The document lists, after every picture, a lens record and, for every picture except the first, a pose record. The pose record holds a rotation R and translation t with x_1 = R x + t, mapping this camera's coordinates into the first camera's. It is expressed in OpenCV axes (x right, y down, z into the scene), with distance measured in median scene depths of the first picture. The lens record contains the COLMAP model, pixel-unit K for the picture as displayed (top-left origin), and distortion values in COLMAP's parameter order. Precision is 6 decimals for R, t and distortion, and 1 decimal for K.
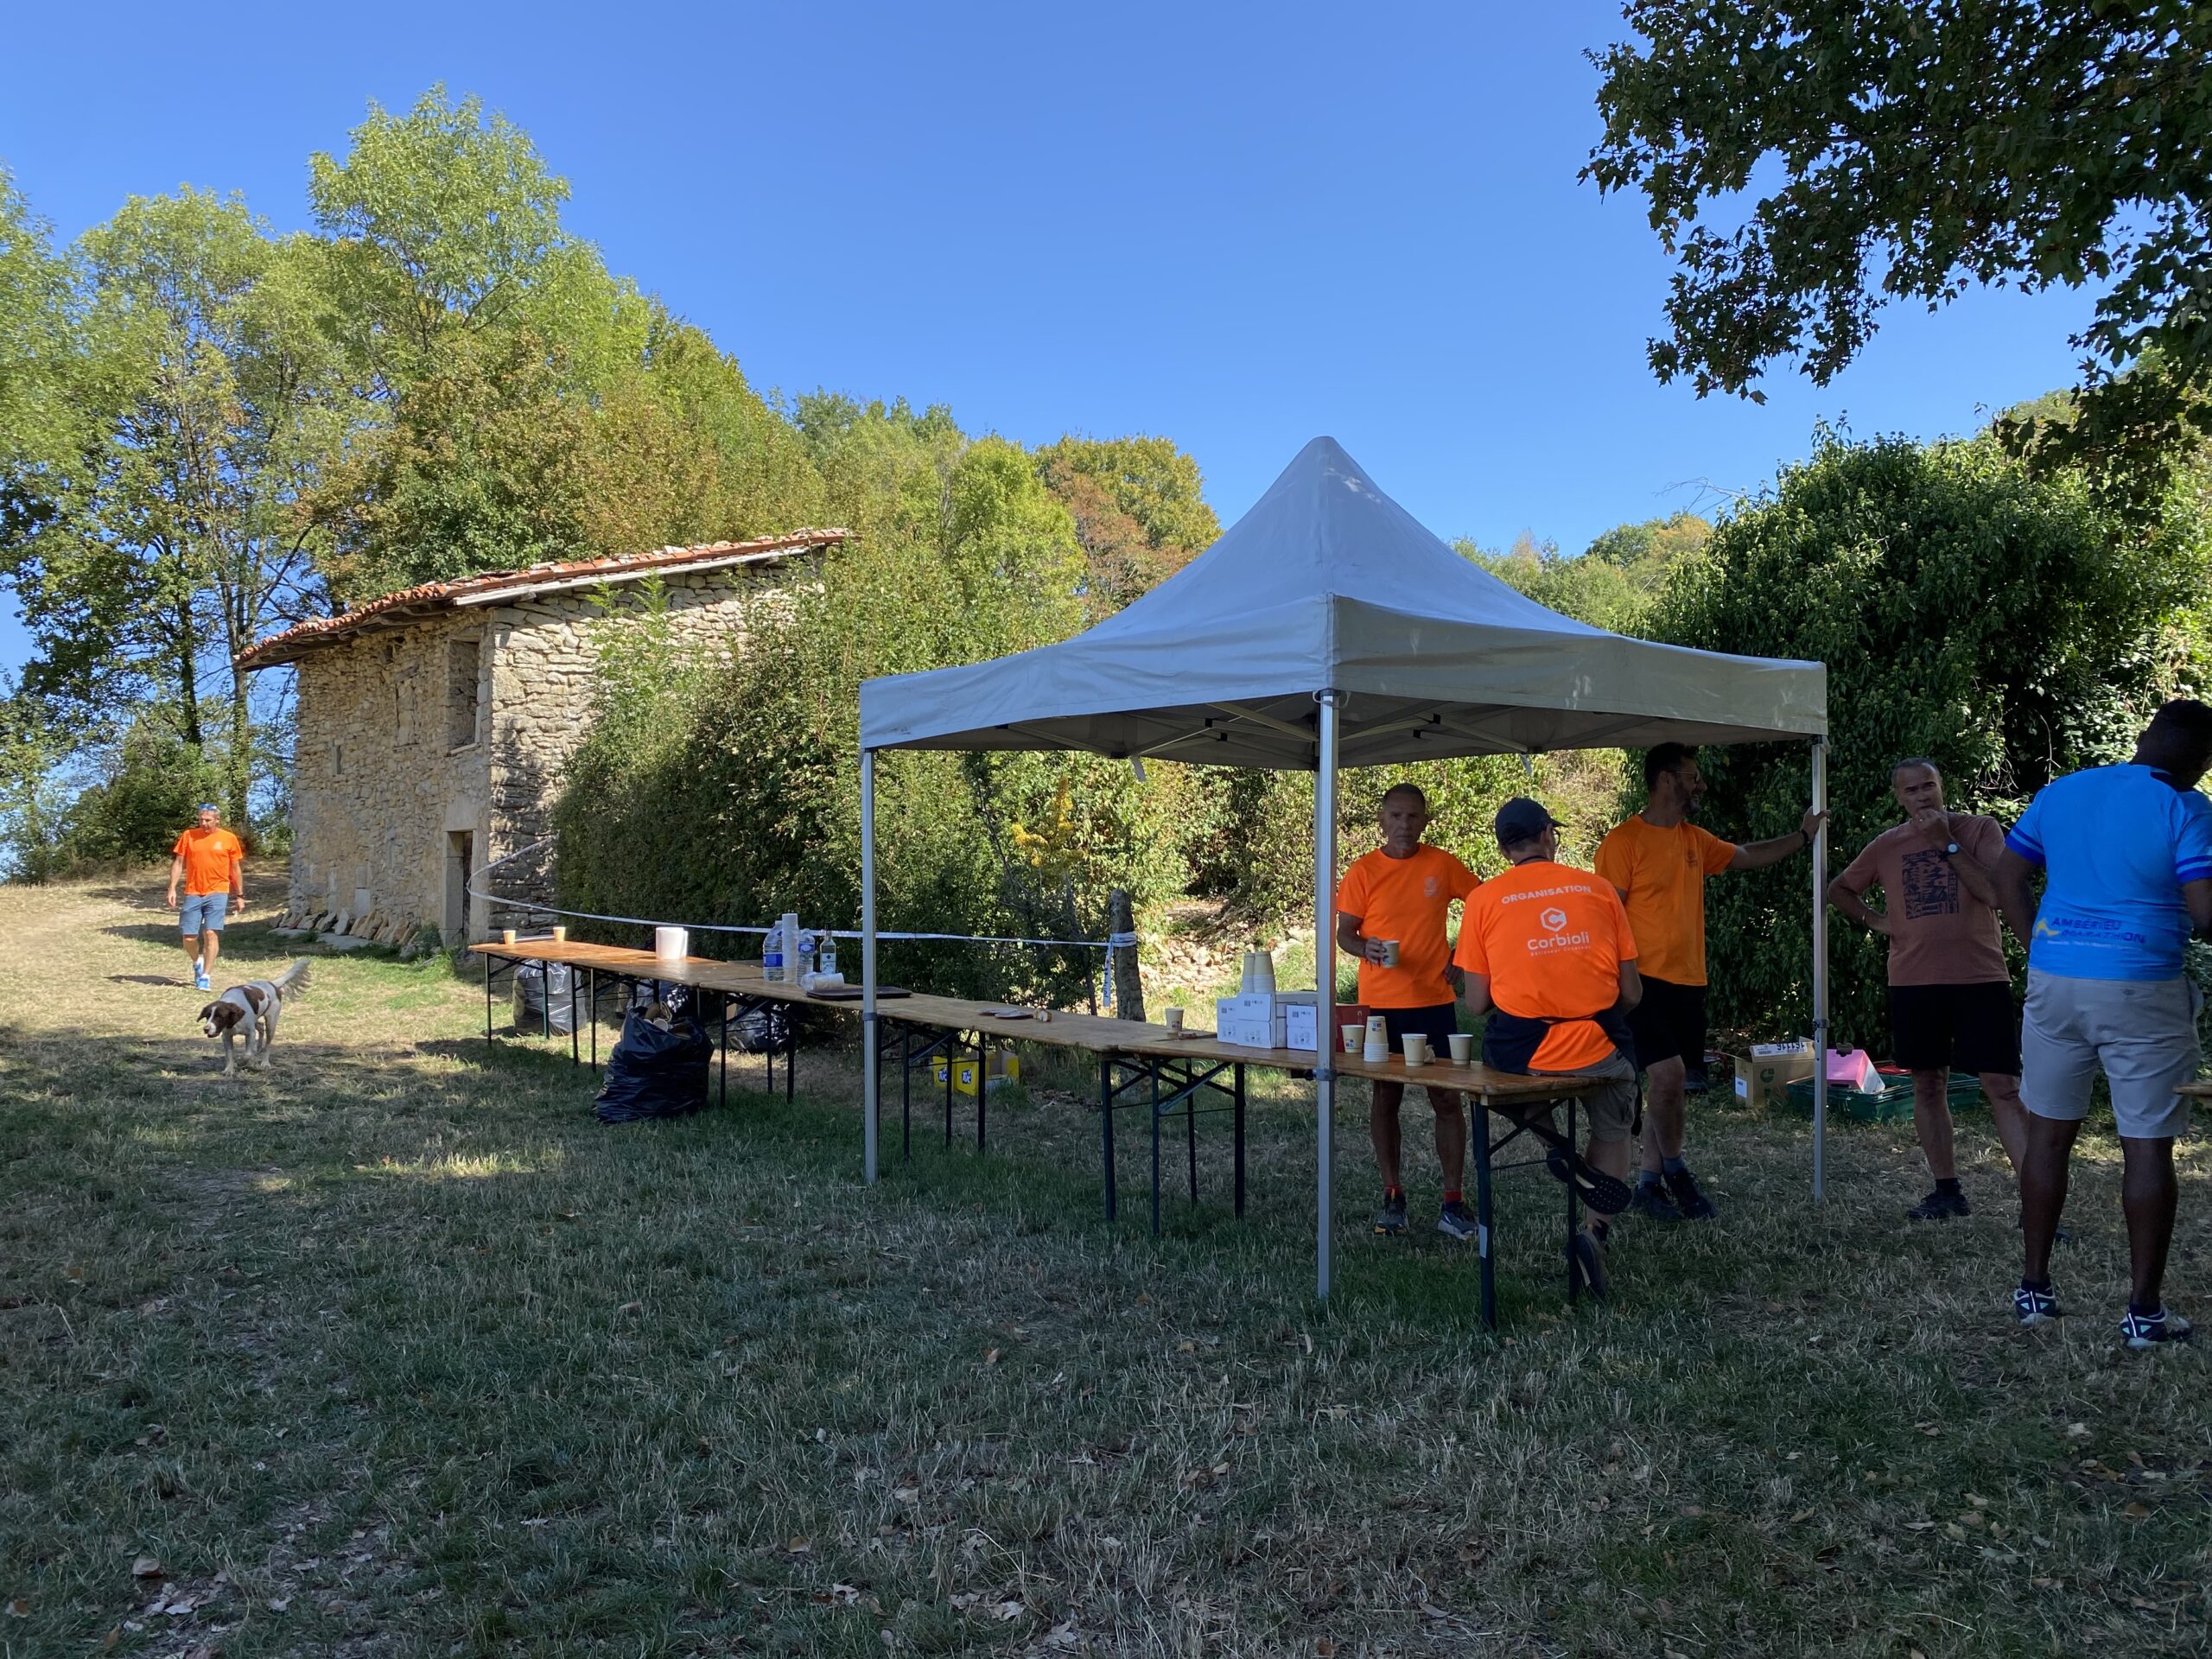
lens RADIAL K [[1691.9, 0, 1105.4], [0, 1691.9, 822.7], [0, 0, 1]] dist [0.010224, 0.005281]
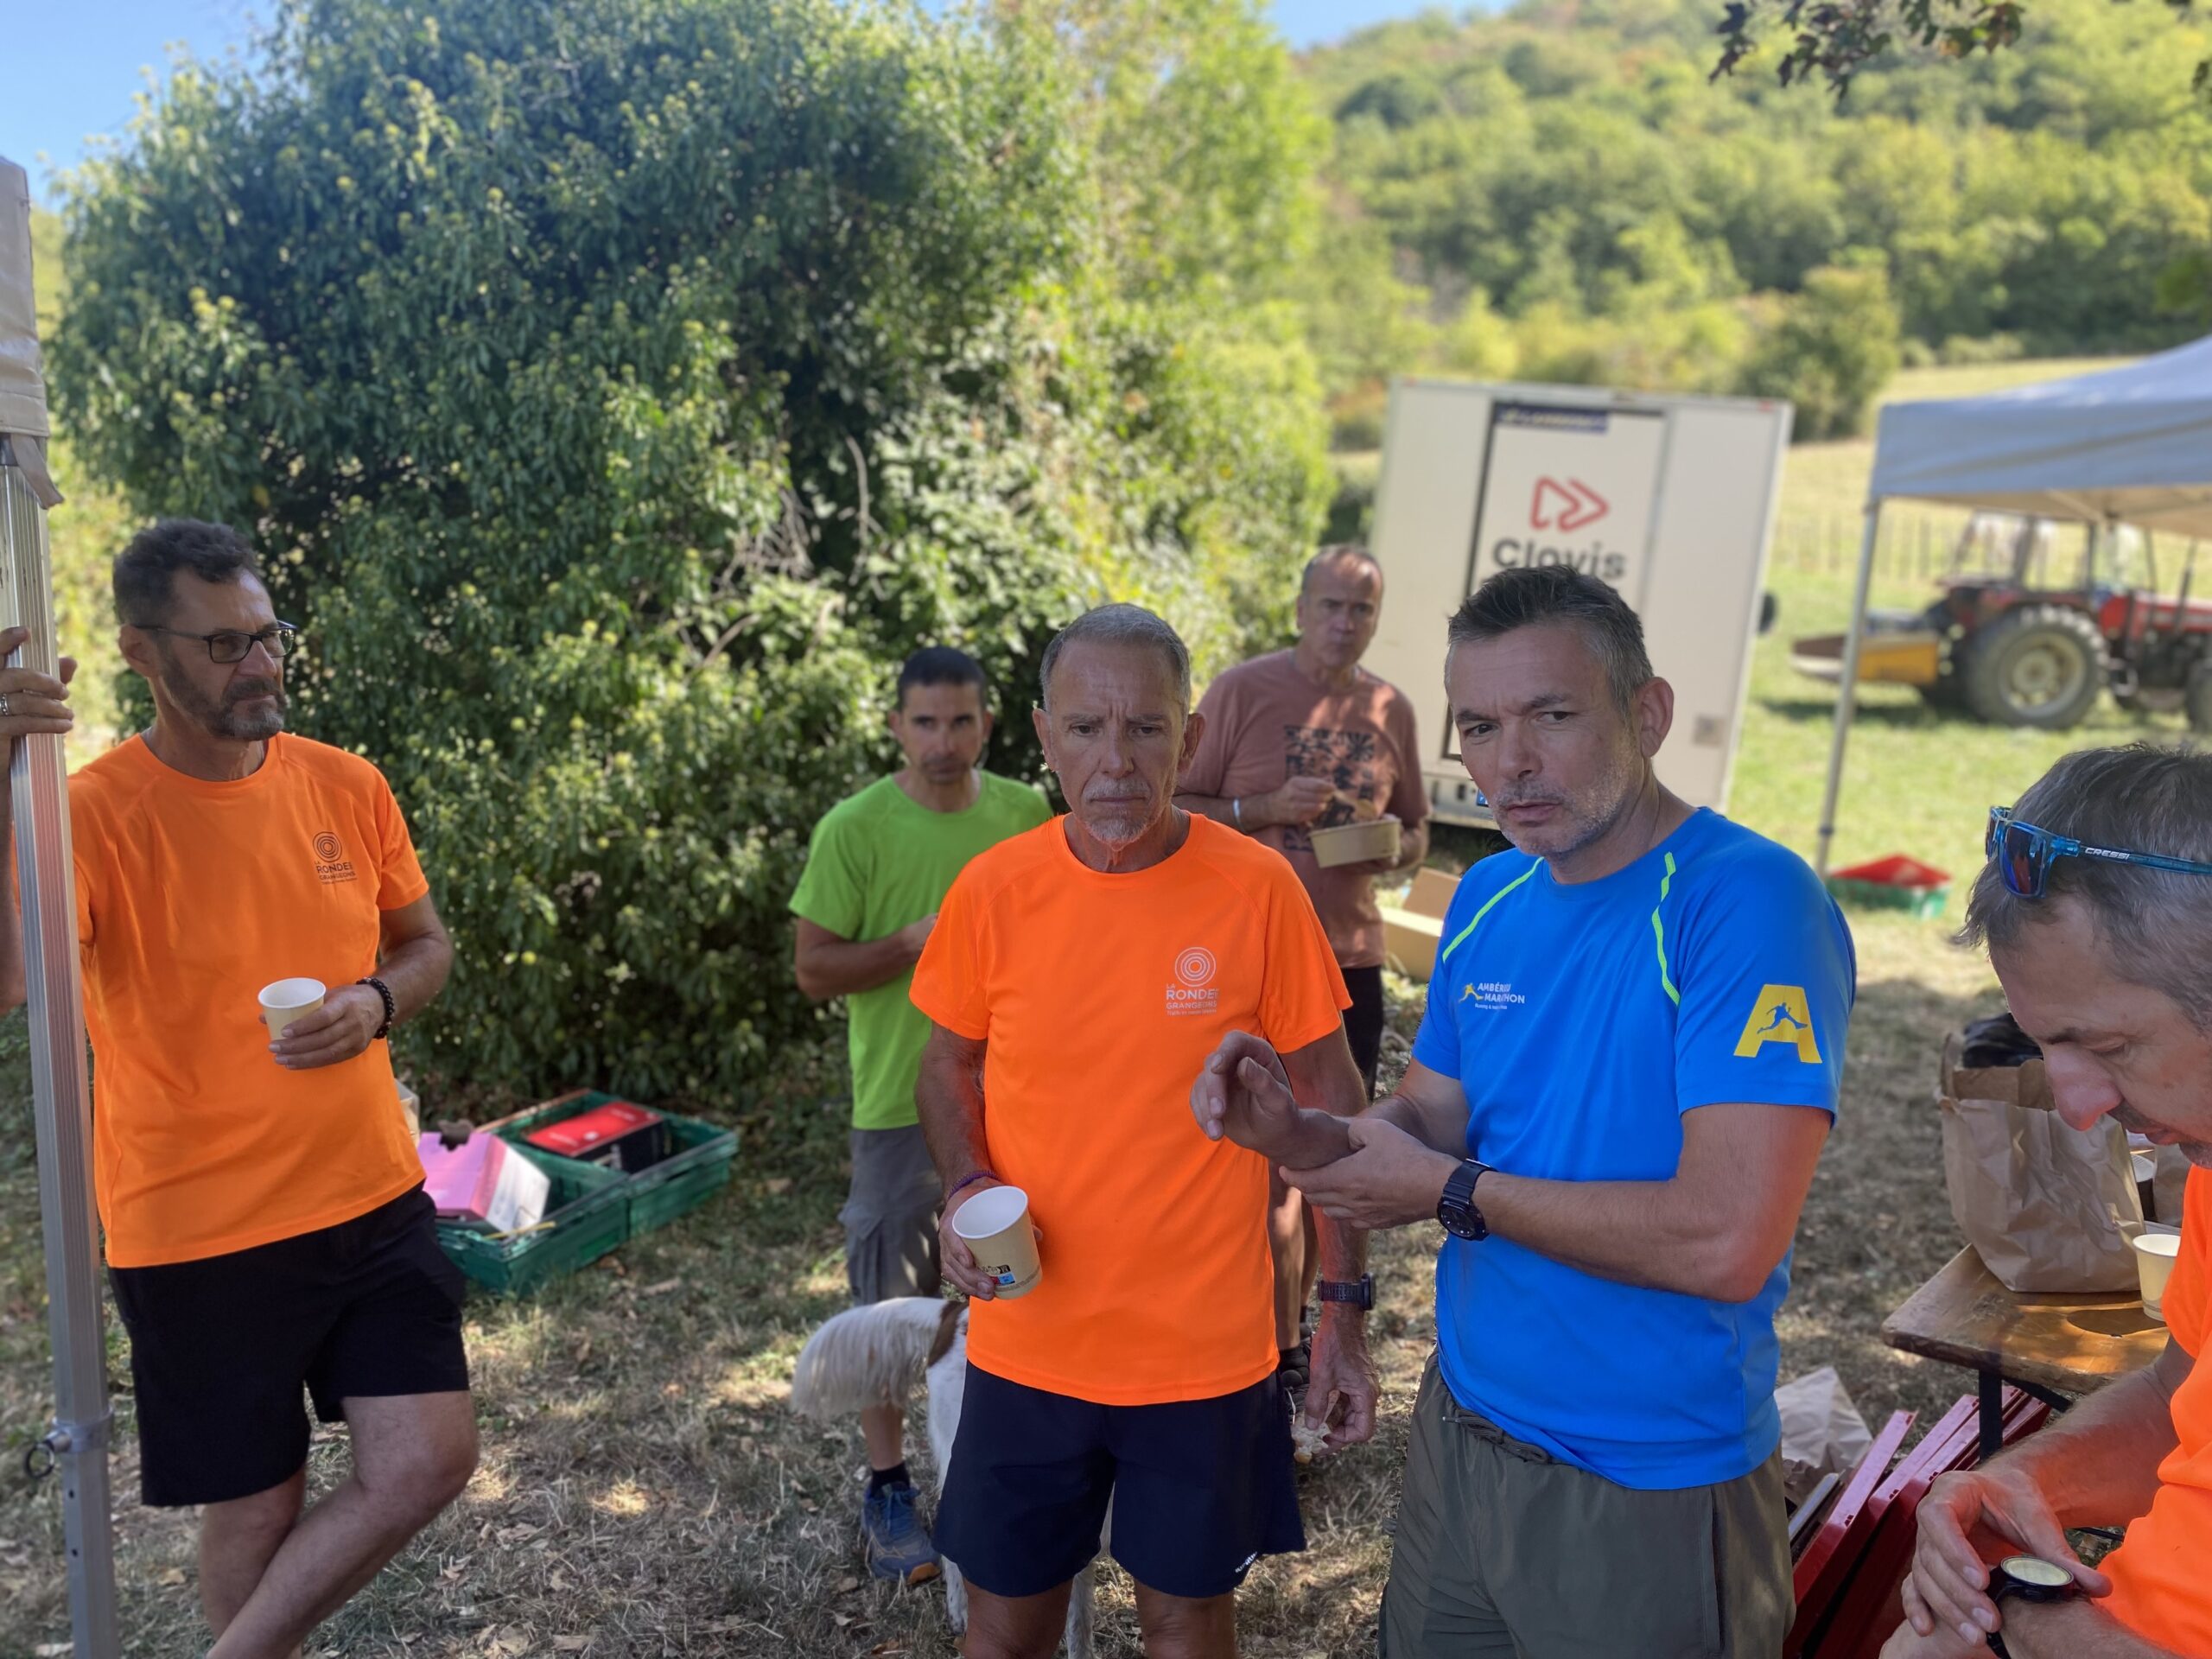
lens RADIAL K [[1691.9, 0, 1102.8], [0, 1691.9, 828.4], [0, 0, 1]] dist [0.010224, 0.005281]
pose [[0.815238, -0.074636, 0.574297, 0.278456], [-0.018141, 0.987883, 0.154137, -0.022016], [-0.578842, -0.136076, 0.804006, 0.464247]]
